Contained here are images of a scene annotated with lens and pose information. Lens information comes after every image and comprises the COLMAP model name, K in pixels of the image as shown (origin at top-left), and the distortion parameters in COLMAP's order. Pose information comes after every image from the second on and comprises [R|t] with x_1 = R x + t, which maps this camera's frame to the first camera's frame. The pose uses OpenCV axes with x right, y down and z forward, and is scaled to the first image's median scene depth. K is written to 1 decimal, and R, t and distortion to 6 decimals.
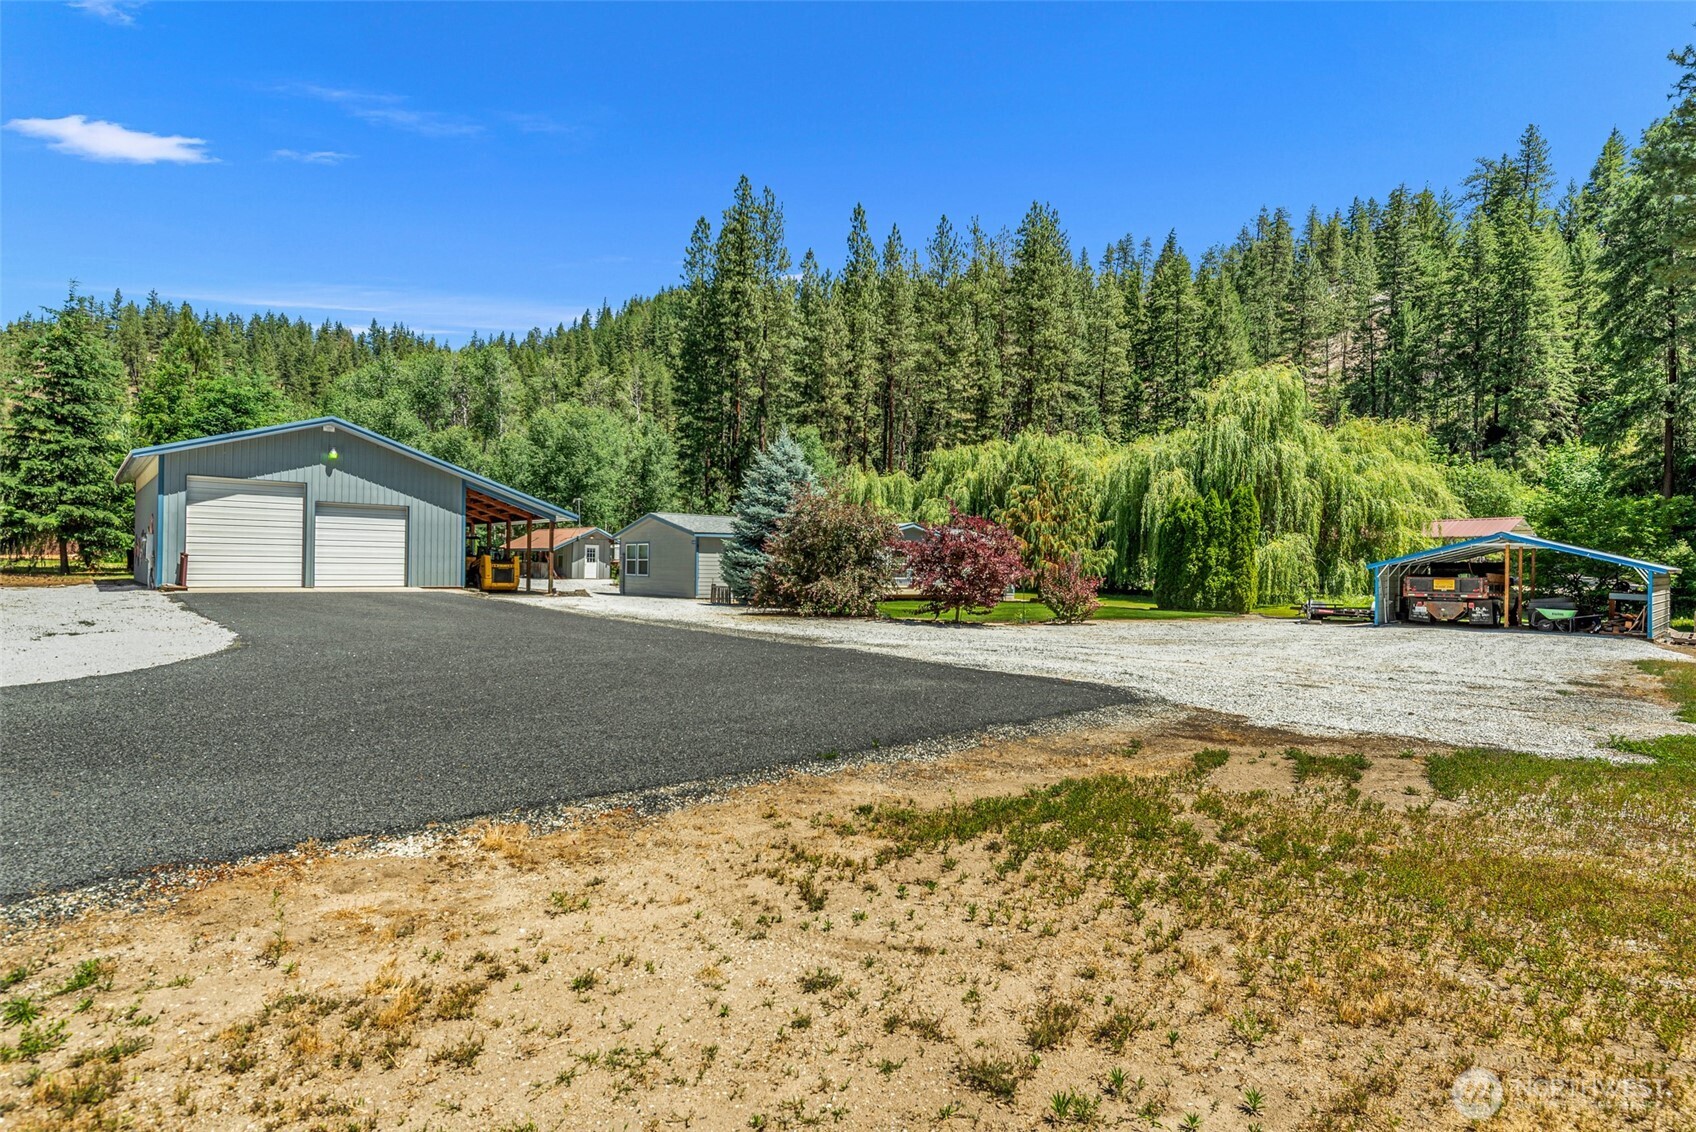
lens RADIAL K [[890.7, 0, 853.5], [0, 890.7, 570.1], [0, 0, 1]] dist [-0.004332, -0.000170]
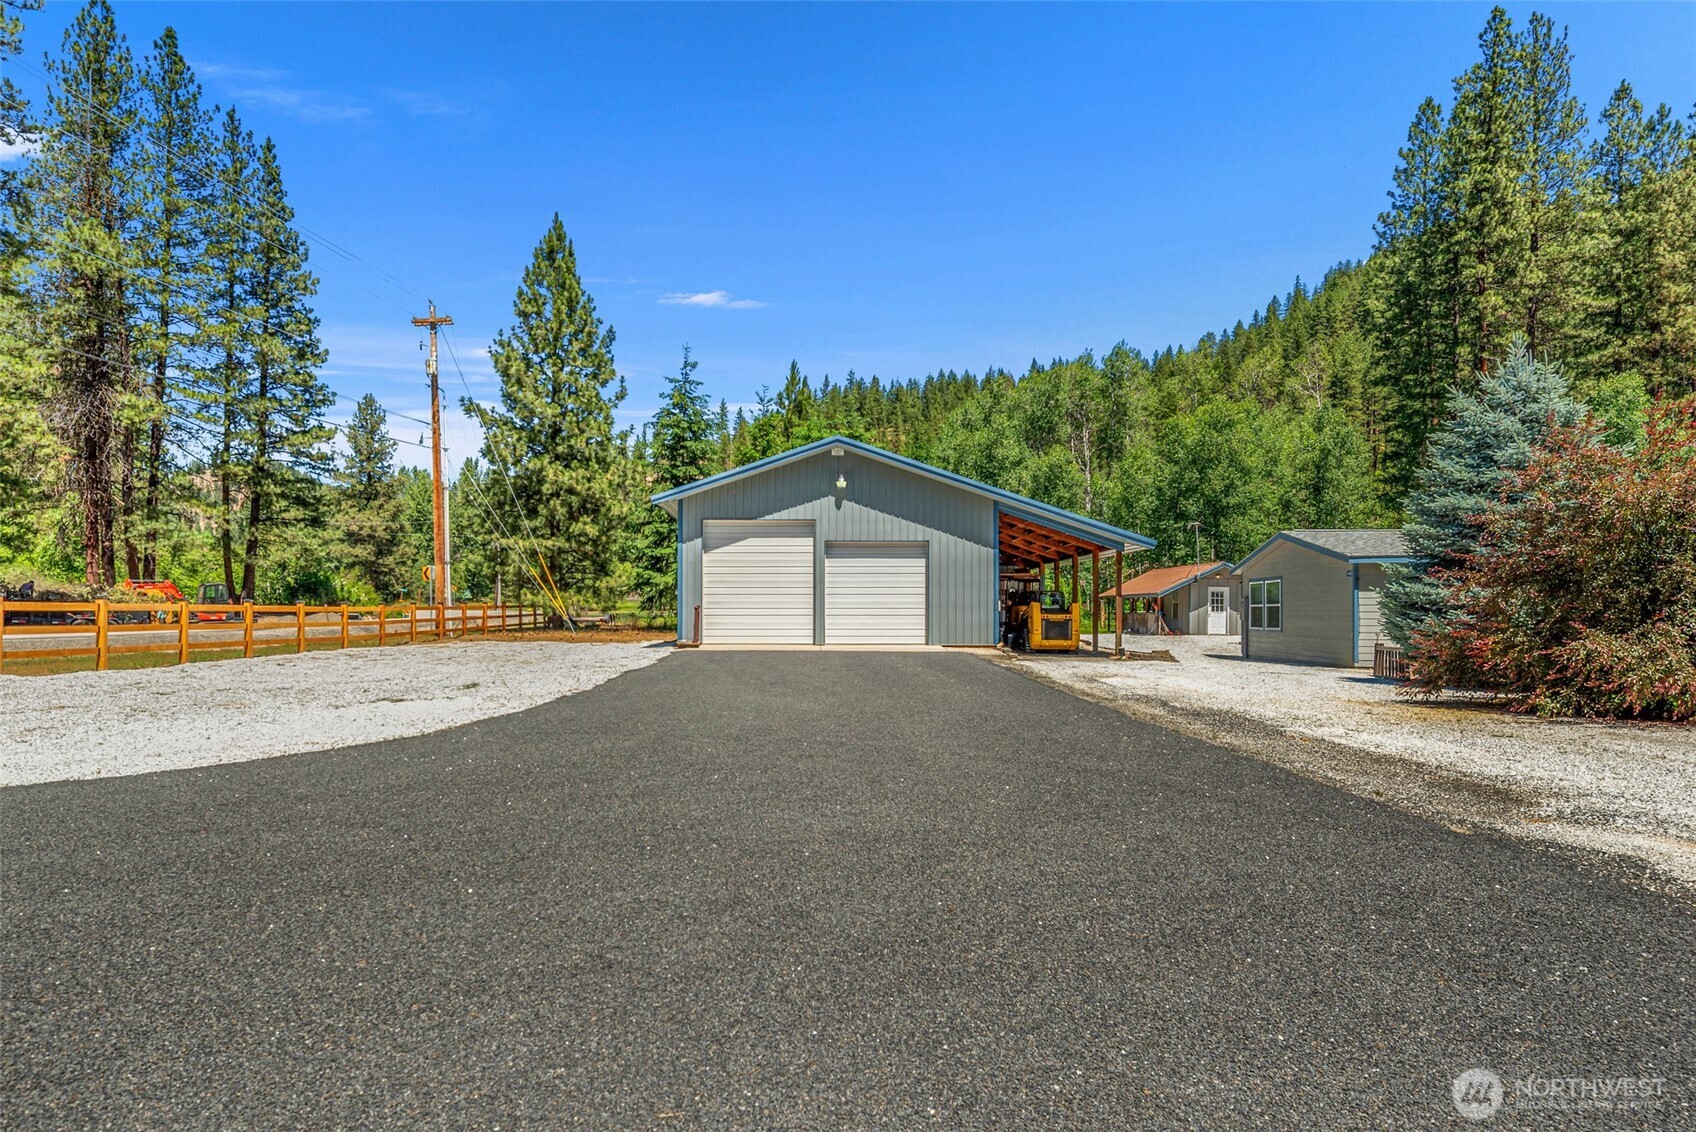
lens RADIAL K [[873.2, 0, 932.4], [0, 873.2, 622.0], [0, 0, 1]] dist [0.005199, -0.000763]
pose [[0.727725, -0.011117, -0.685779, 0.019122], [0.007371, 0.999938, -0.008387, 0.004334], [0.685829, 0.001049, 0.727762, 0.369628]]
